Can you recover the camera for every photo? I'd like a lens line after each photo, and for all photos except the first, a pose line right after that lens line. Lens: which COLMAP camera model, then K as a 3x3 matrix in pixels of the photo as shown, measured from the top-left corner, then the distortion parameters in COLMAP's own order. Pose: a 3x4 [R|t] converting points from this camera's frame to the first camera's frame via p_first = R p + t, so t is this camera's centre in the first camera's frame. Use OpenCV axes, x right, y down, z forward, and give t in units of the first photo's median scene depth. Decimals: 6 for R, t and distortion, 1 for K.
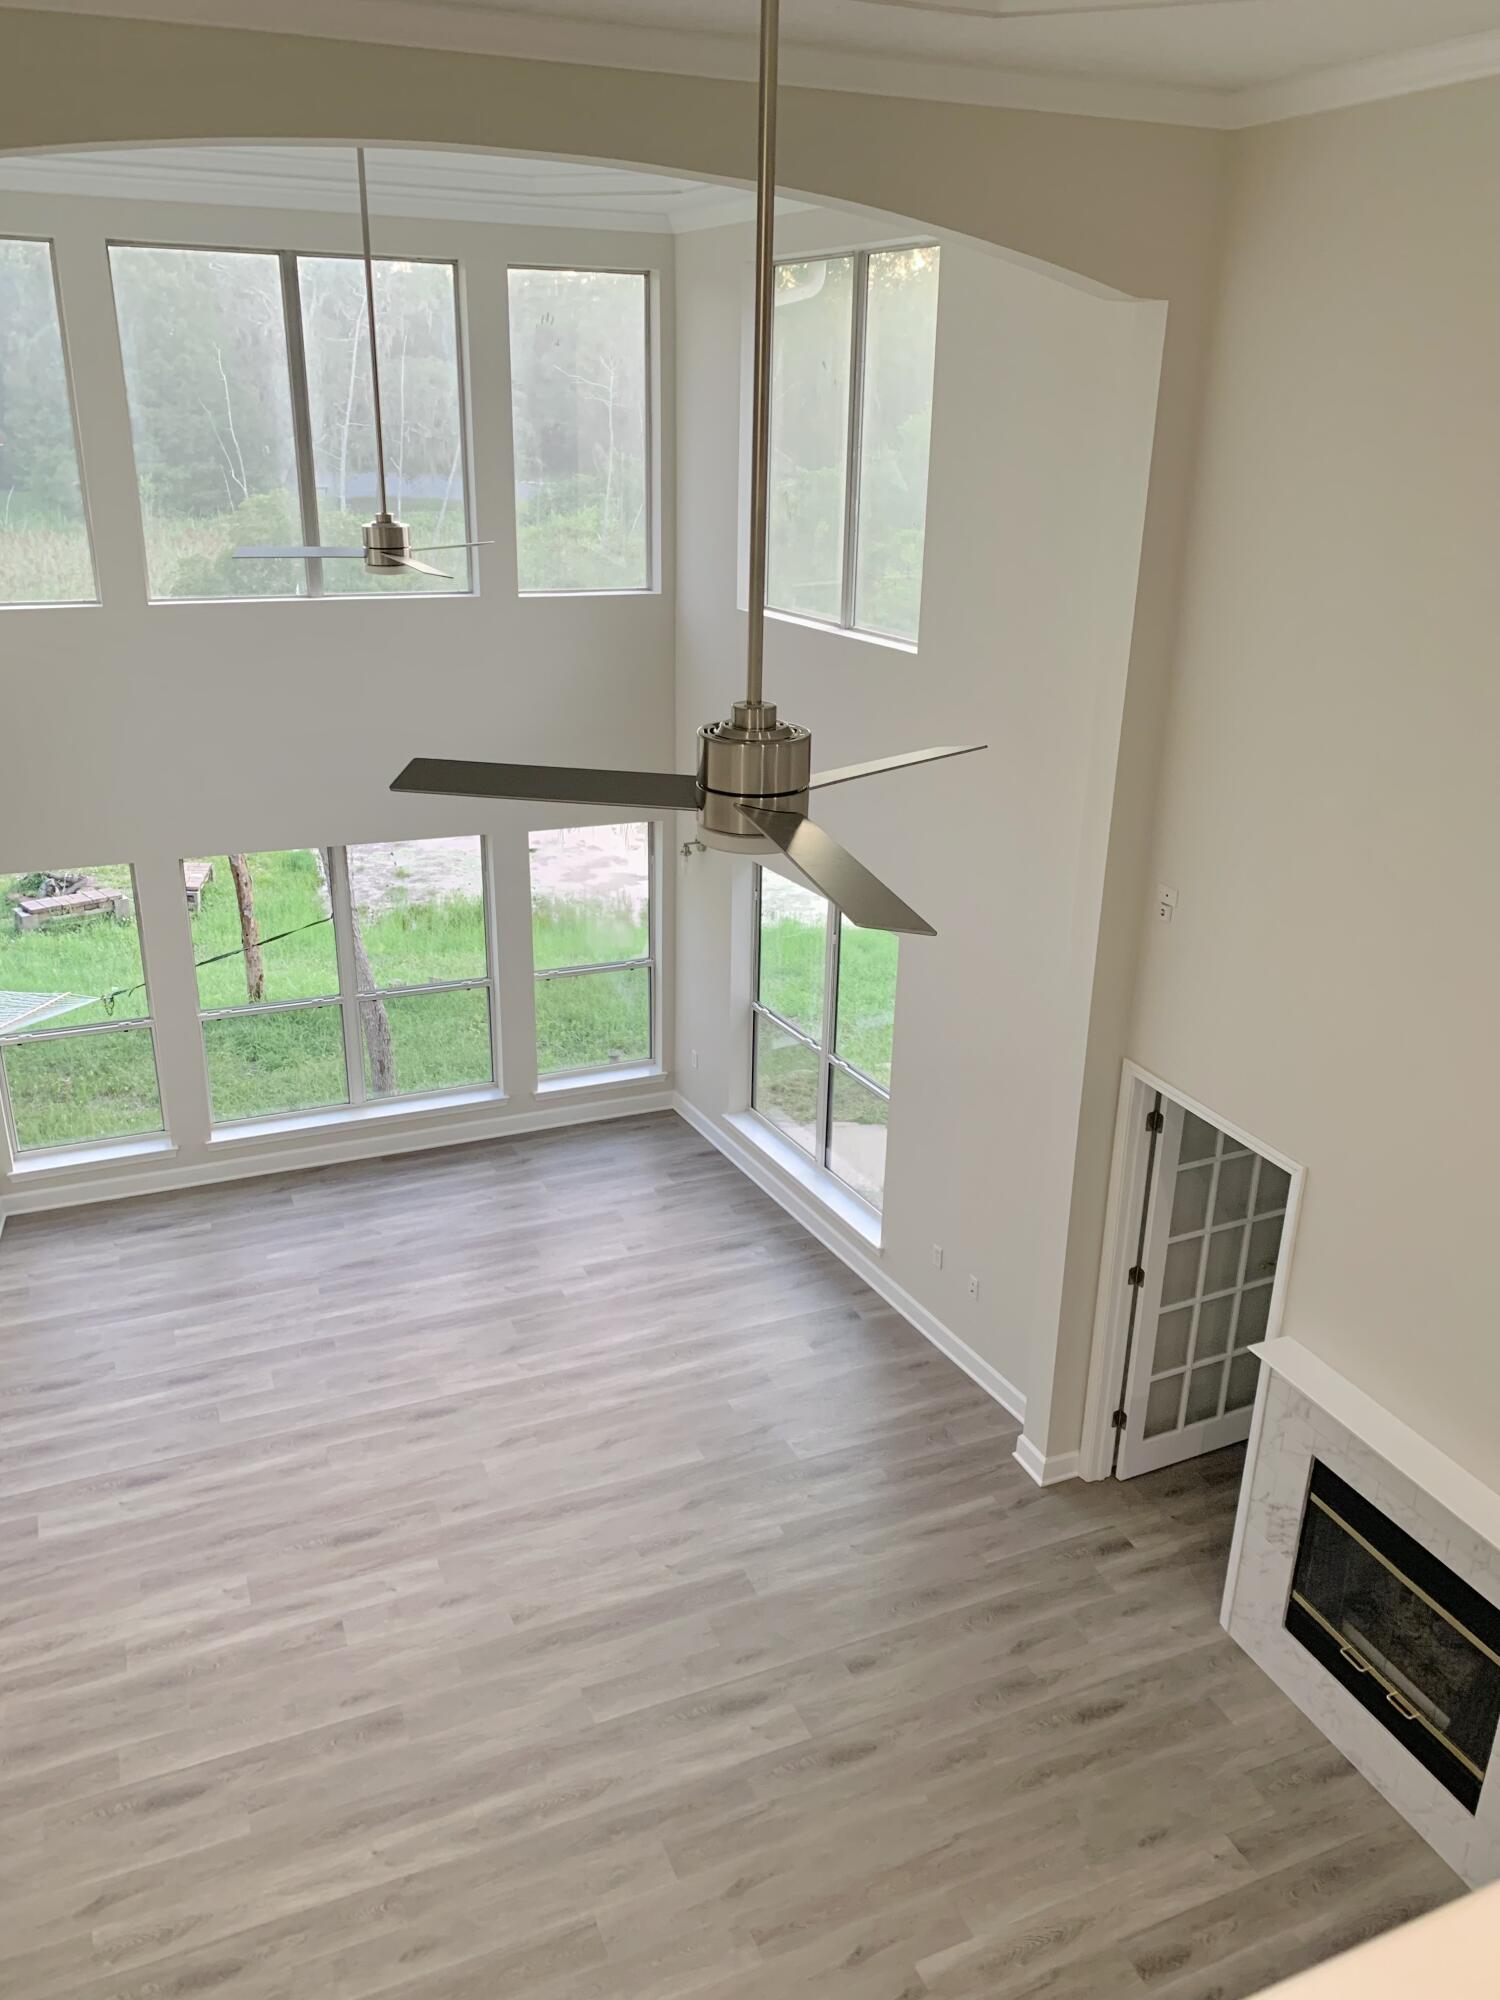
lens RADIAL K [[1526.8, 0, 750.0], [0, 1526.8, 1000.0], [0, 0, 1]] dist [0.015370, -0.015391]
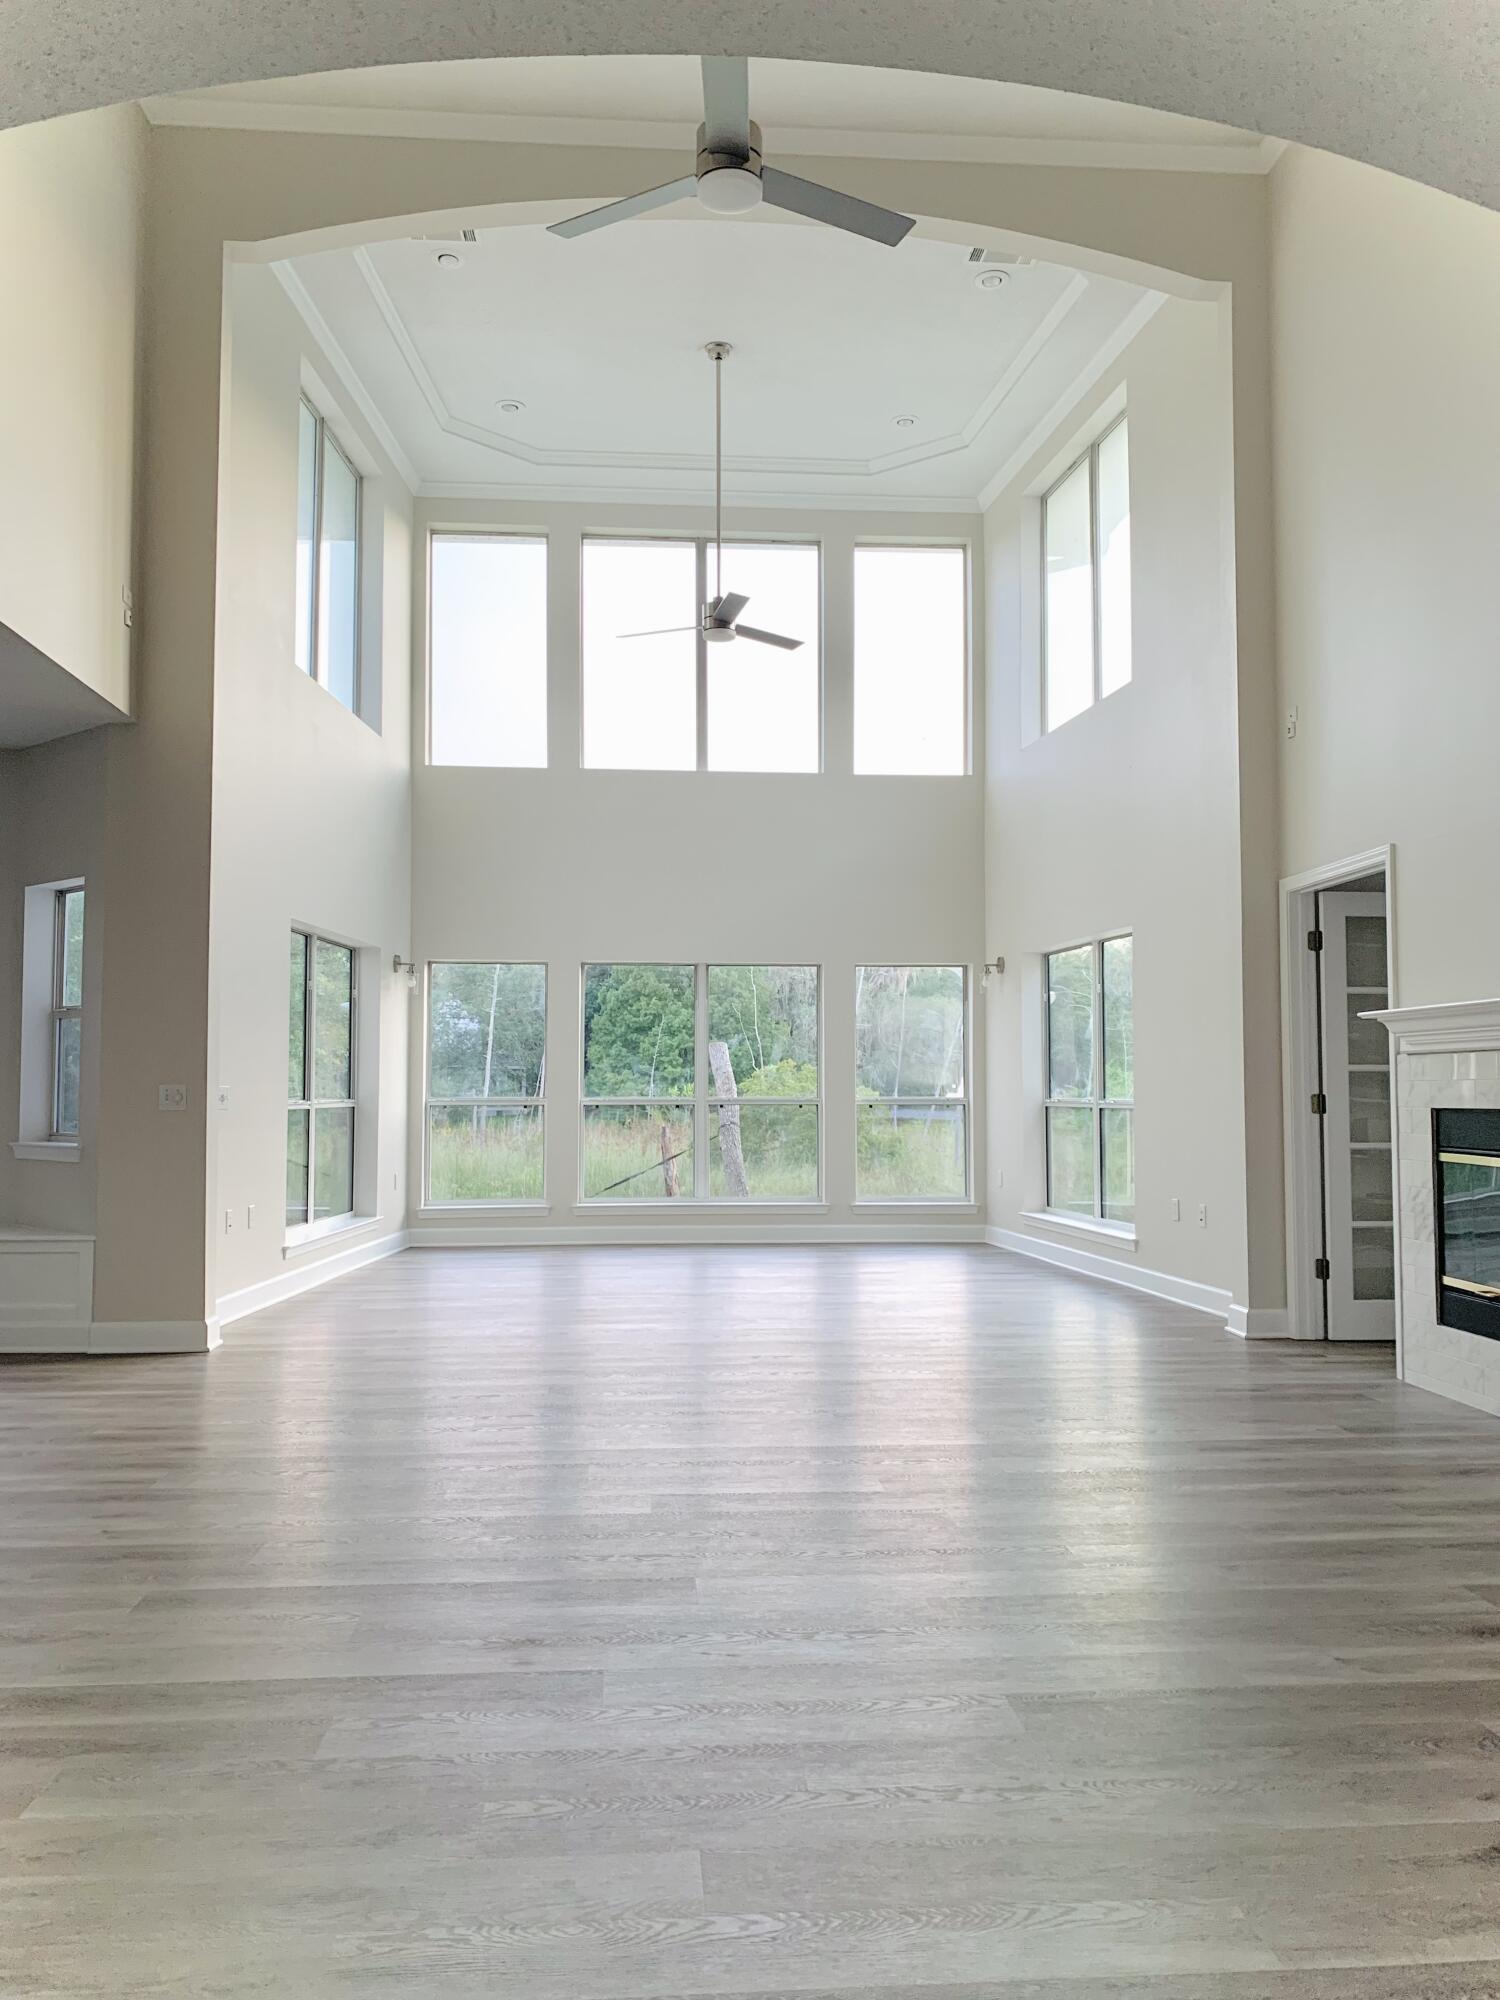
lens RADIAL K [[1509.2, 0, 763.1], [0, 1509.2, 999.9], [0, 0, 1]] dist [0.114388, -0.324204]
pose [[0.949449, -0.035508, -0.311906, 0.218685], [-0.098512, 0.909691, -0.403431, 0.568570], [0.298063, 0.413764, 0.860208, -0.029123]]
